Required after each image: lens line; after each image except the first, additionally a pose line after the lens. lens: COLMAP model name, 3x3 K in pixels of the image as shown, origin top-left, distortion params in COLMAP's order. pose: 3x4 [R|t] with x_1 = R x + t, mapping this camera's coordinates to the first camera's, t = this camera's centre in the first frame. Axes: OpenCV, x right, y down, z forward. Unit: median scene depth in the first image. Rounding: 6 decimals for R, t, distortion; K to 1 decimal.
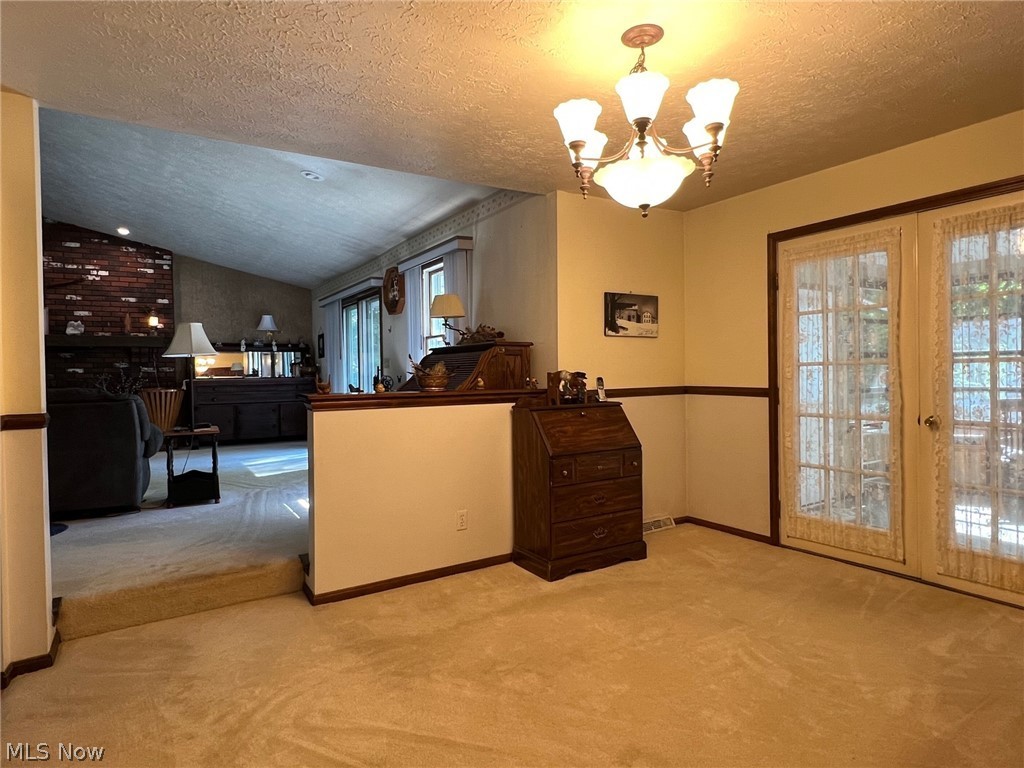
lens RADIAL K [[579.8, 0, 512.0], [0, 579.8, 384.0], [0, 0, 1]] dist [-0.021097, 0.001144]
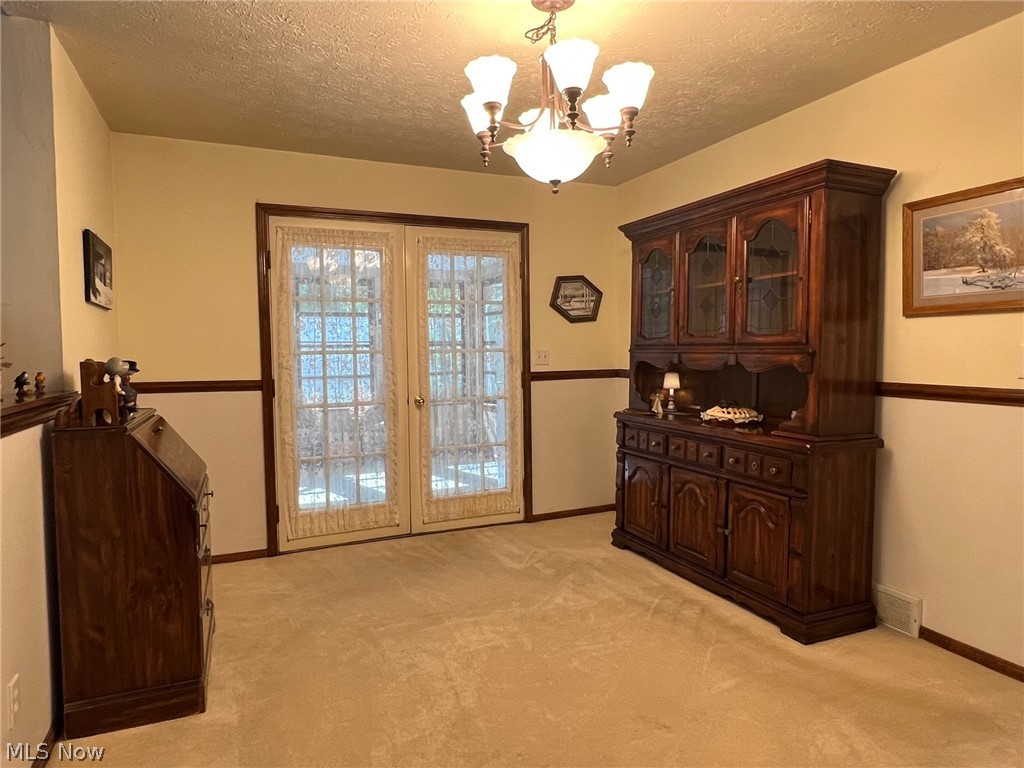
lens RADIAL K [[608.2, 0, 512.0], [0, 608.2, 384.0], [0, 0, 1]] dist [0.002828, -0.000069]
pose [[0.157298, -0.037751, 0.986829, -0.475743], [0.031619, 0.998949, 0.033174, -0.006591], [-0.987045, 0.025984, 0.158327, 0.560196]]
